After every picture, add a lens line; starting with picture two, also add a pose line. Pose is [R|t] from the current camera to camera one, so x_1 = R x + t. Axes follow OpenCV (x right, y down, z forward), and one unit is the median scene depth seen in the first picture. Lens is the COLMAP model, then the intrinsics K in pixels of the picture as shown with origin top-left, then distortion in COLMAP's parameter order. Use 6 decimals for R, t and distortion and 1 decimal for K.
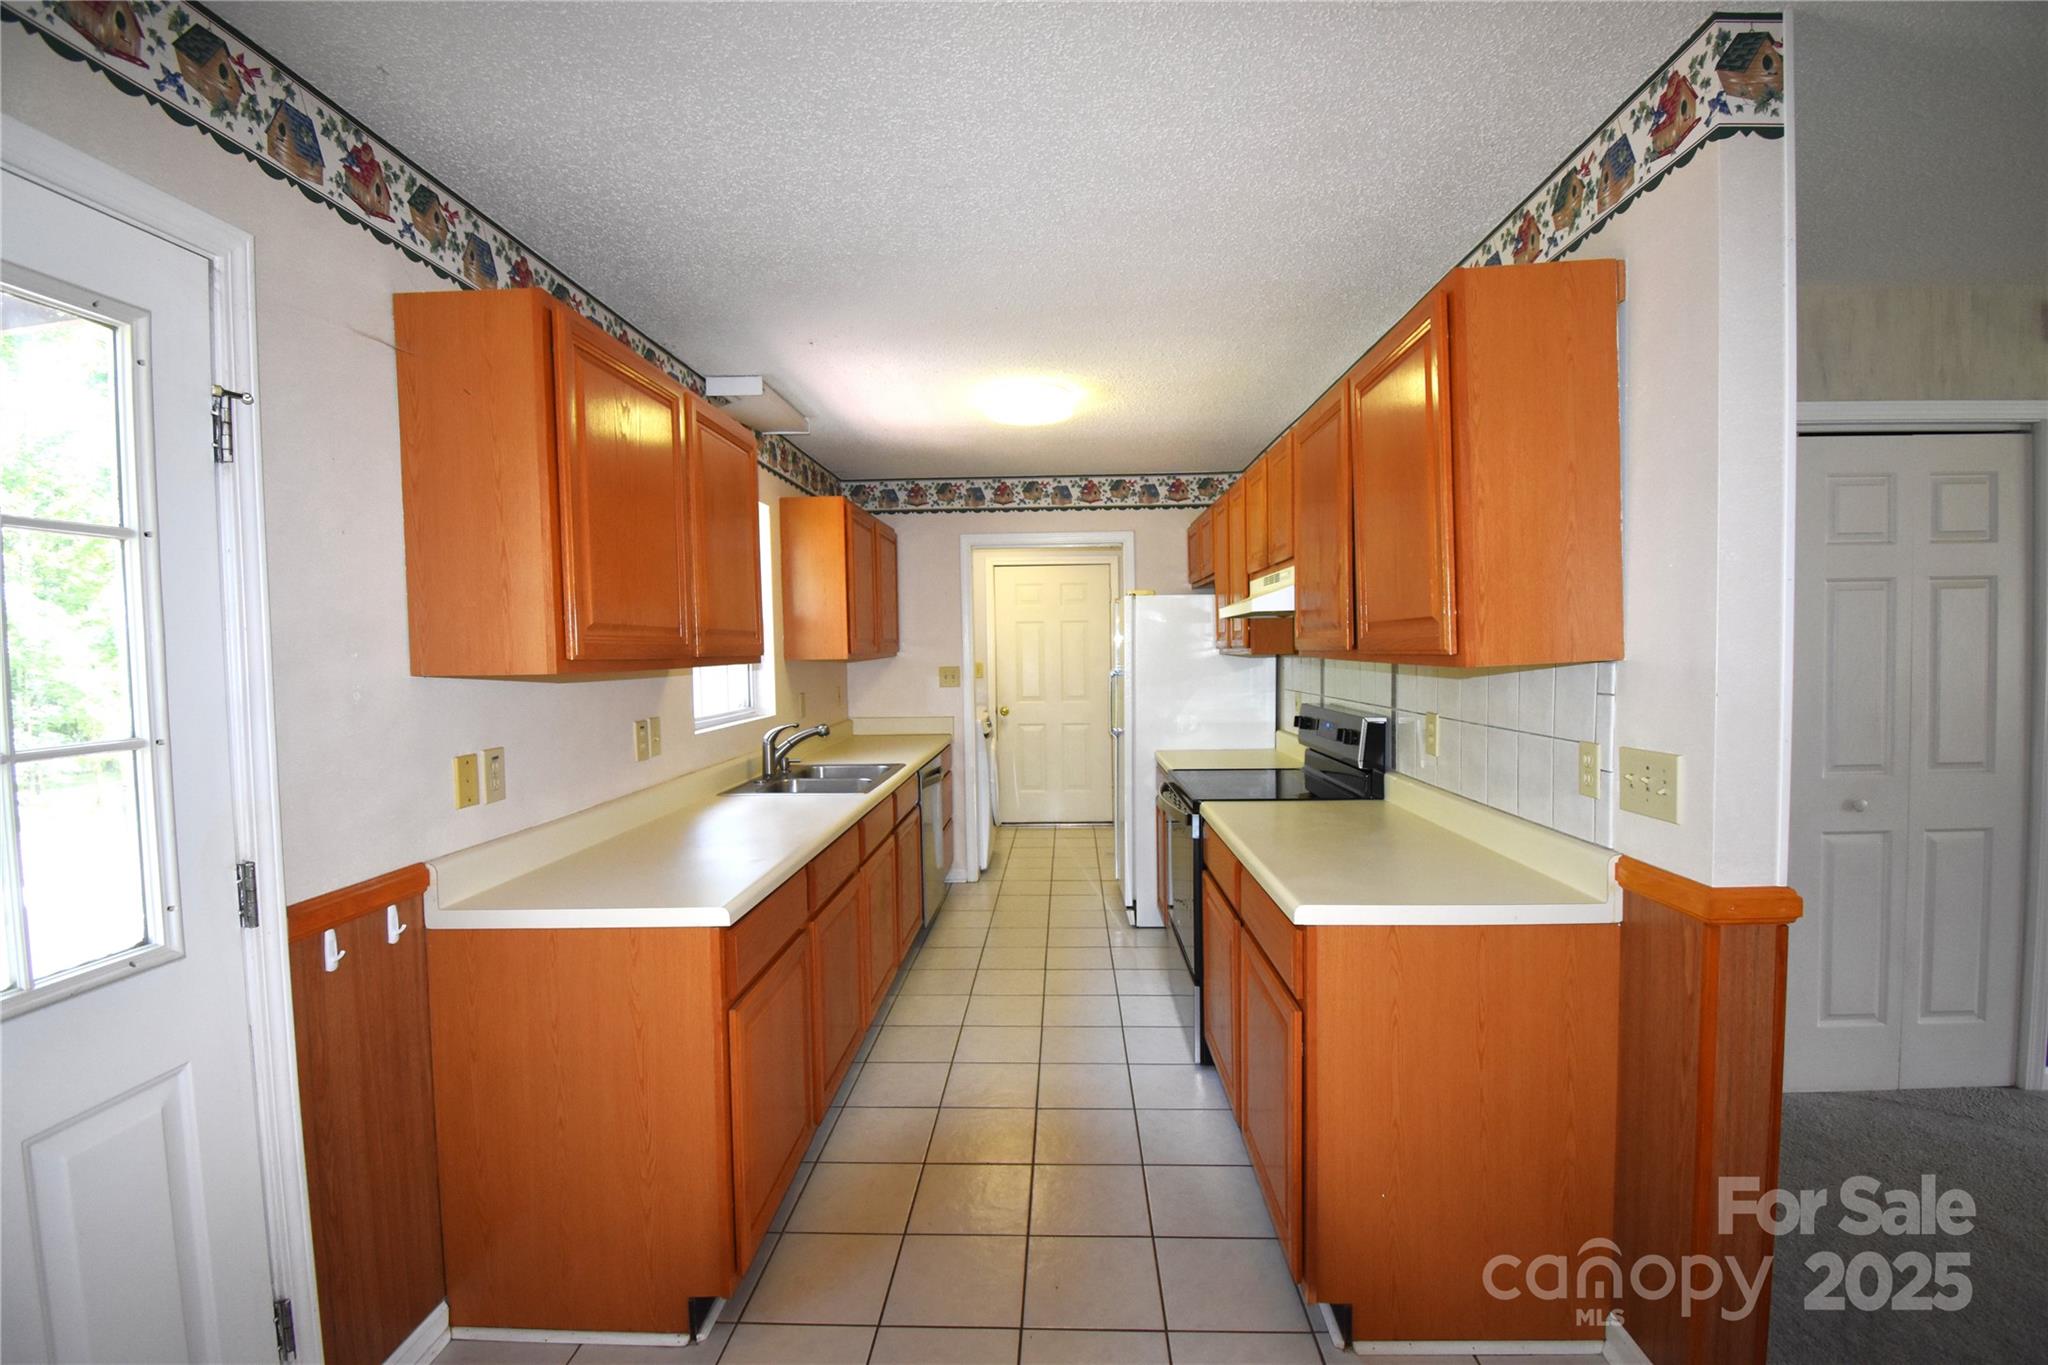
lens RADIAL K [[904.8, 0, 1030.1], [0, 904.8, 687.4], [0, 0, 1]] dist [0.015123, -0.024741]
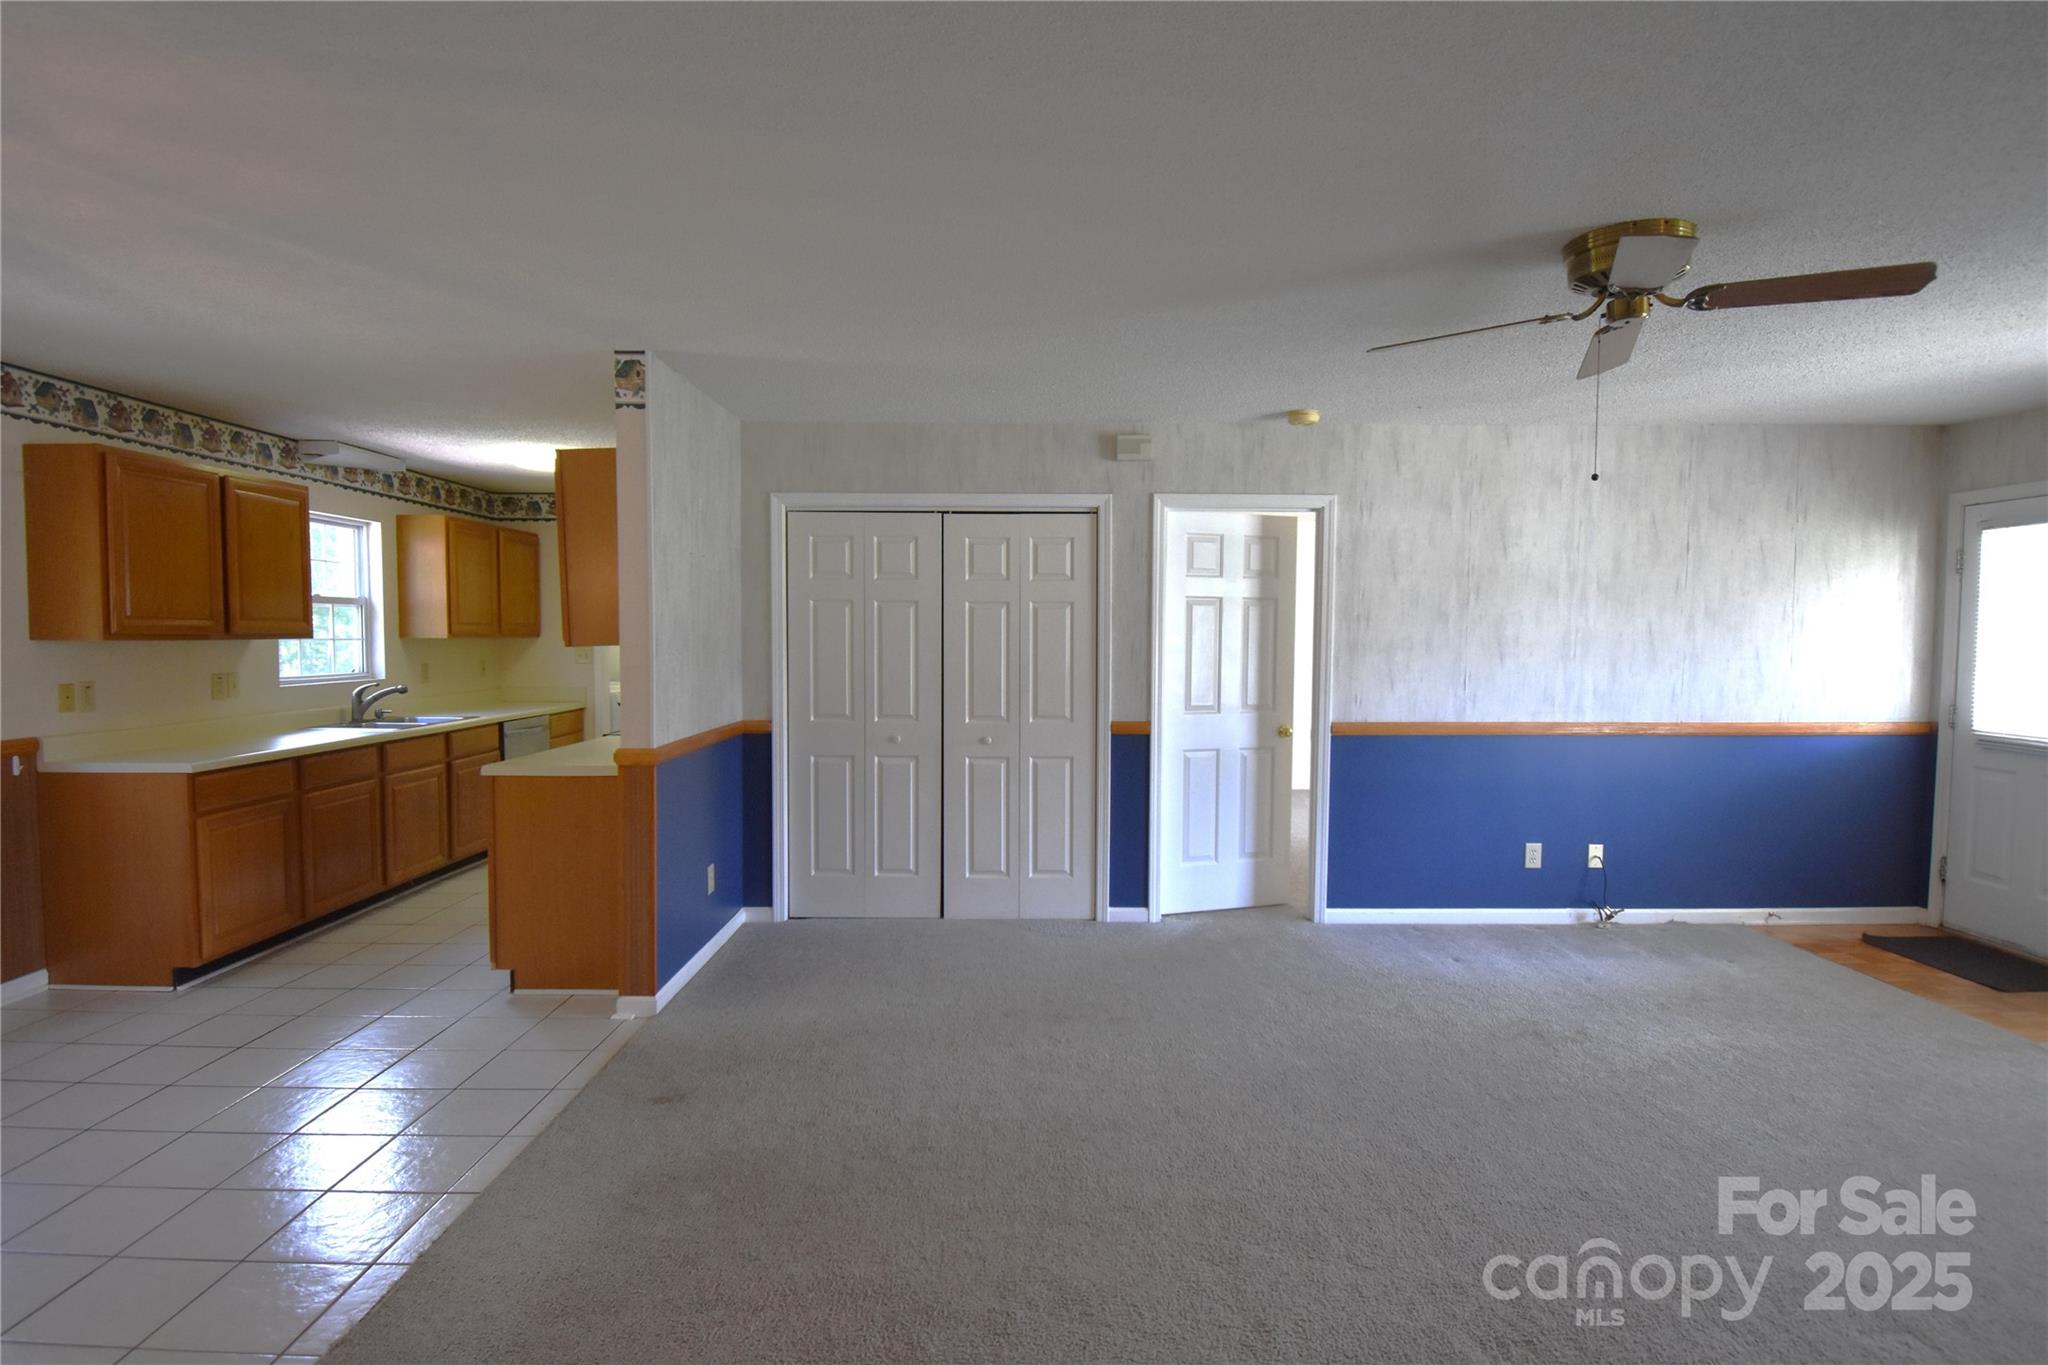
lens RADIAL K [[1027.4, 0, 1053.6], [0, 1027.4, 686.8], [0, 0, 1]] dist [0.002040, -0.020492]
pose [[0.997754, 0.019878, 0.063966, 1.316127], [-0.020349, 0.999770, 0.006718, 0.027391], [-0.063818, -0.008005, 0.997929, -1.242111]]
